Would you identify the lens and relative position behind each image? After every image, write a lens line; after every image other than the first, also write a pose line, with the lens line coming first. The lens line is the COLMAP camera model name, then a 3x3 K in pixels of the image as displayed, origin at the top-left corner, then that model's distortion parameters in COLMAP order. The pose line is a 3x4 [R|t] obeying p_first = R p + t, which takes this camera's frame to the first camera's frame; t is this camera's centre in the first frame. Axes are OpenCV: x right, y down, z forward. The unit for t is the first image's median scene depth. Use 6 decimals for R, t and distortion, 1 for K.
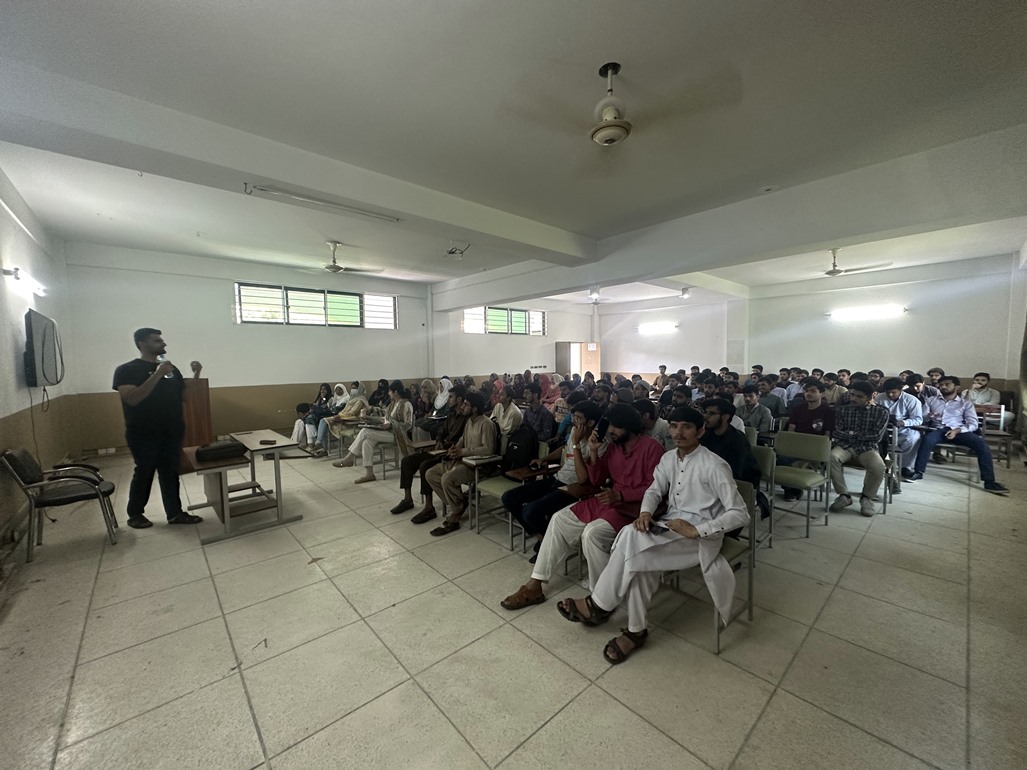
lens RADIAL K [[405.2, 0, 505.8], [0, 405.2, 389.9], [0, 0, 1]] dist [-0.009118, 0.000149]
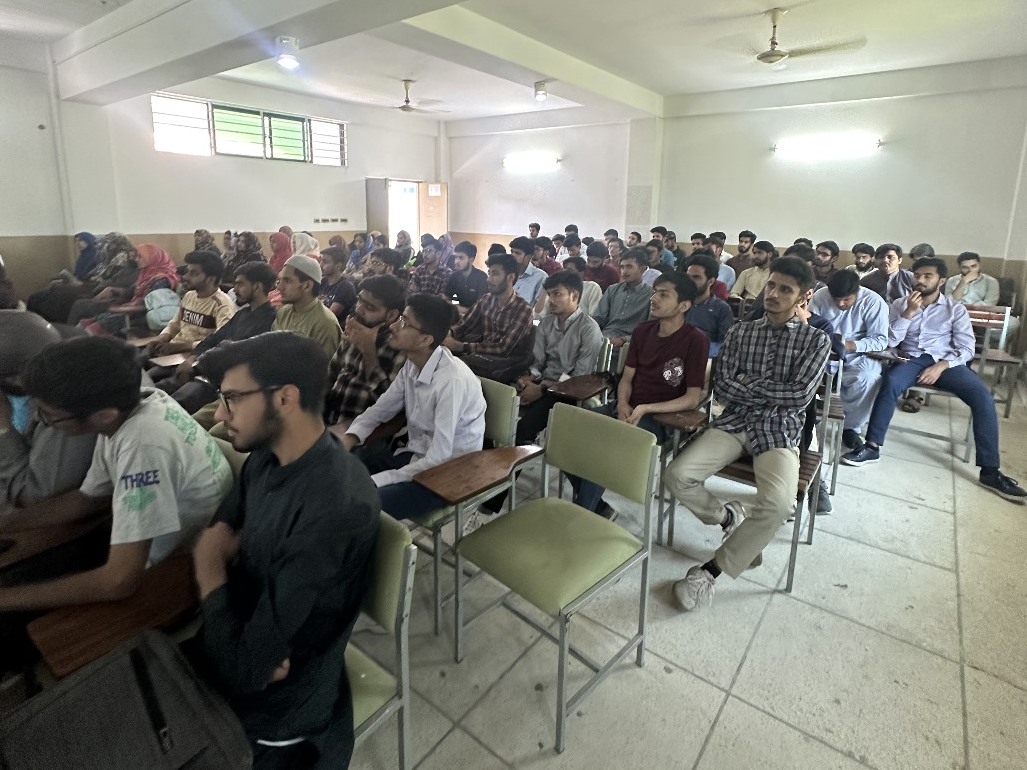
lens RADIAL K [[561.7, 0, 495.1], [0, 561.7, 317.1], [0, 0, 1]] dist [-0.007954, 0.001757]
pose [[0.981859, -0.005124, 0.189542, 0.202843], [-0.015970, 0.993848, 0.109597, -0.014052], [-0.188938, -0.110636, 0.975737, 0.197630]]
